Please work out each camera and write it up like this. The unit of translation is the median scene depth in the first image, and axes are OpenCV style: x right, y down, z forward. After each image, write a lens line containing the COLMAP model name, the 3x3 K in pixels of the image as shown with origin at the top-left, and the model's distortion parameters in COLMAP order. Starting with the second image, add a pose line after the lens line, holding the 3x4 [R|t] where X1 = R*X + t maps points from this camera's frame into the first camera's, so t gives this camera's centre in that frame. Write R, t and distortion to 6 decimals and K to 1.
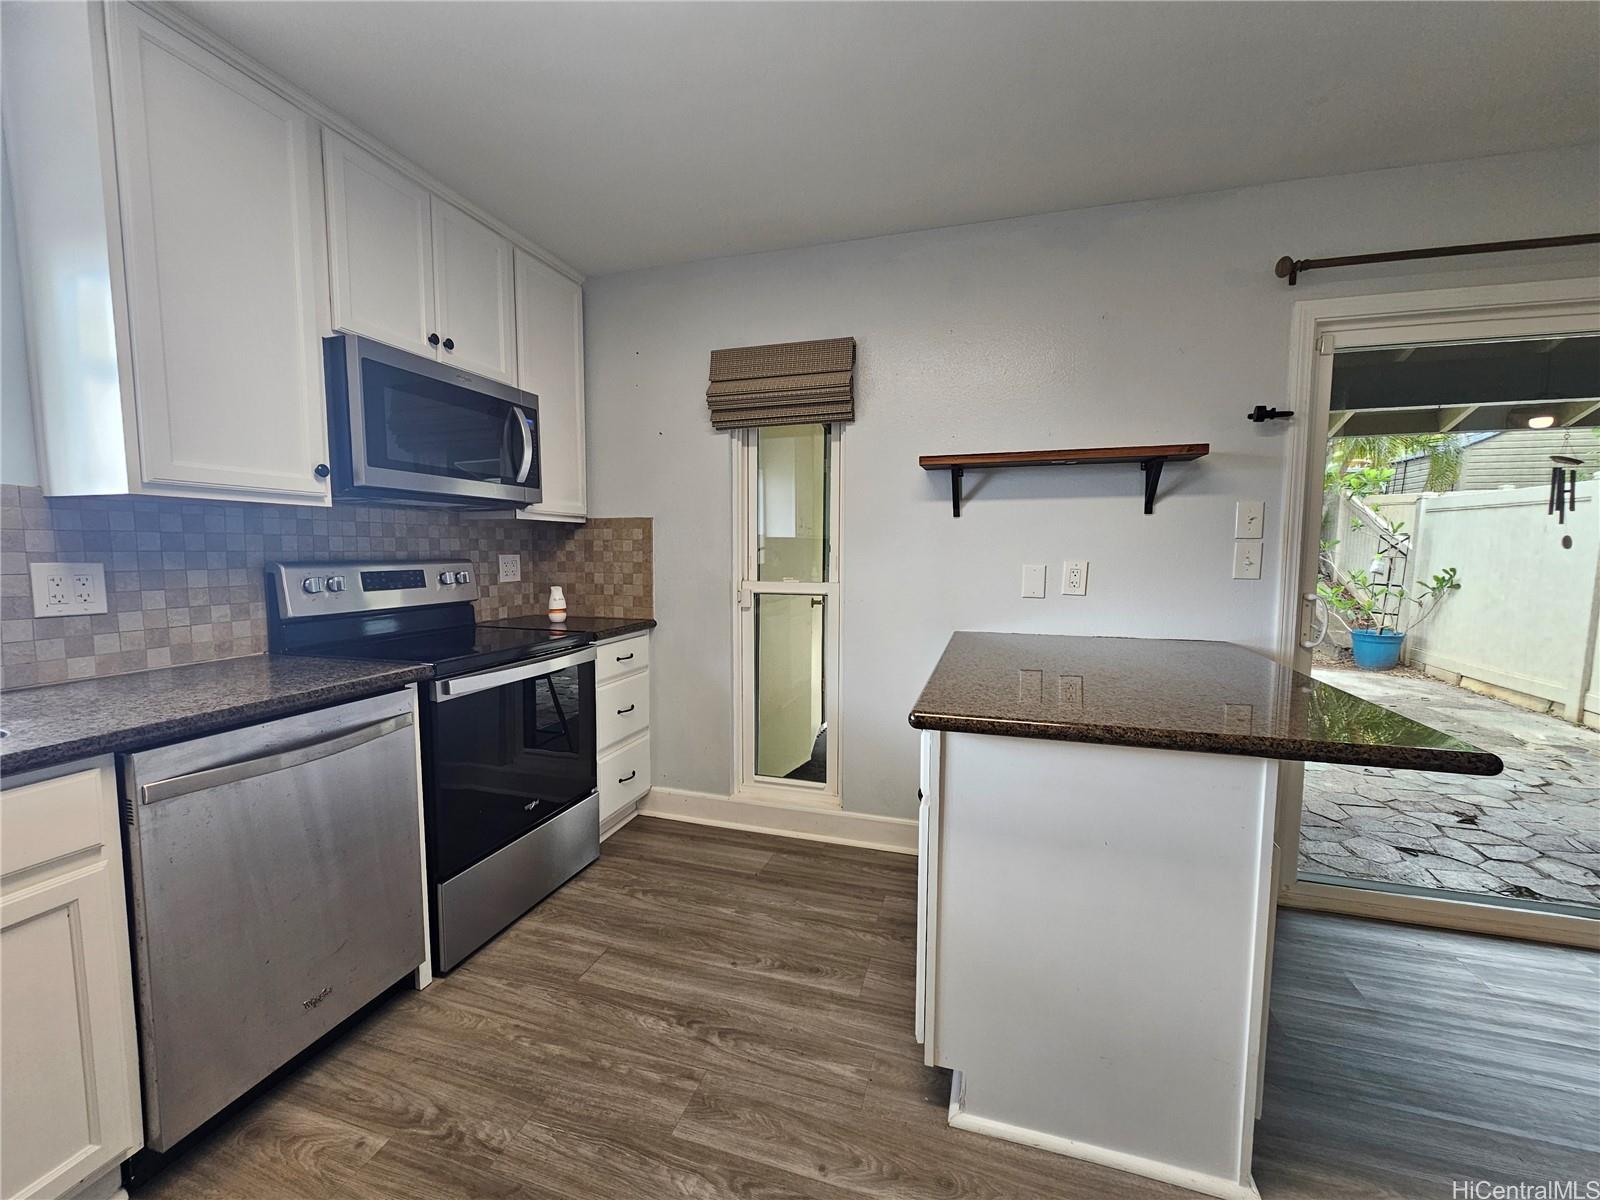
lens RADIAL K [[647.6, 0, 798.9], [0, 647.6, 604.8], [0, 0, 1]] dist [-0.006595, -0.000365]
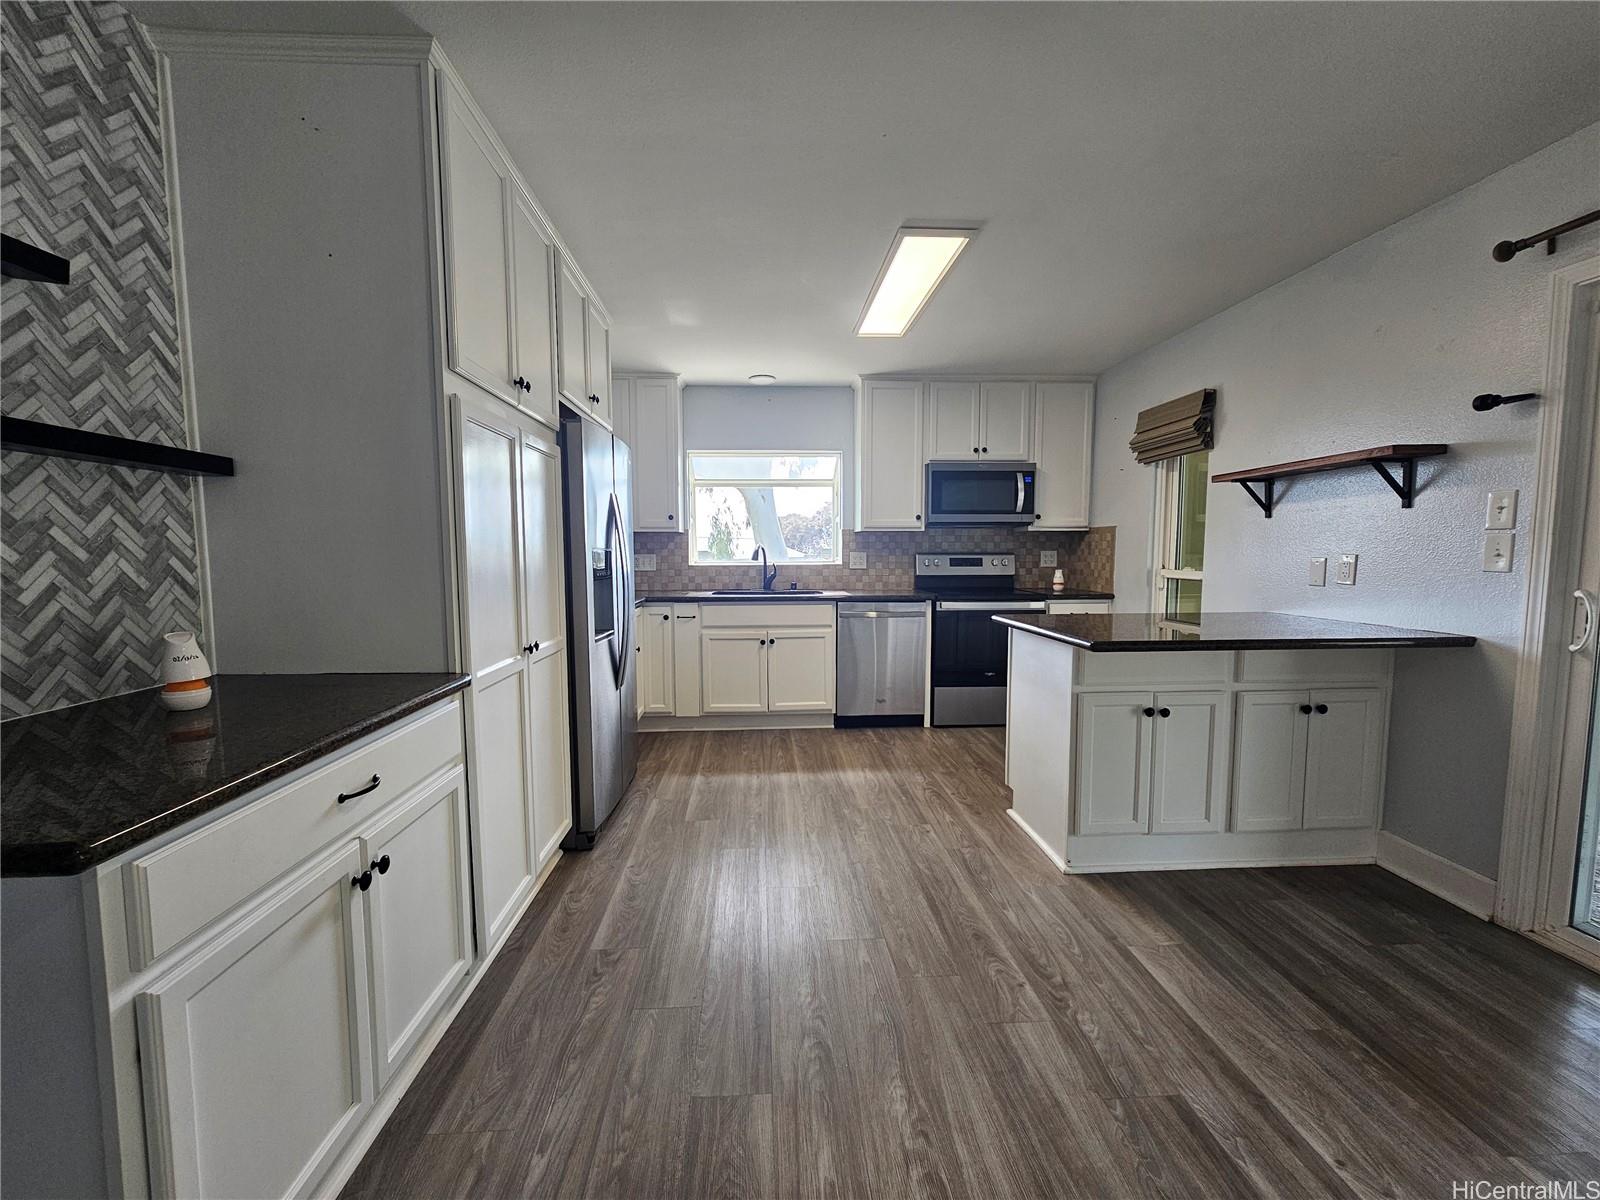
lens RADIAL K [[647.6, 0, 798.6], [0, 647.6, 600.2], [0, 0, 1]] dist [-0.006595, -0.000365]
pose [[0.355109, 0.067683, -0.932372, 1.202343], [-0.076431, 0.996138, 0.043202, 0.037647], [0.931695, 0.055921, 0.358910, -0.284647]]
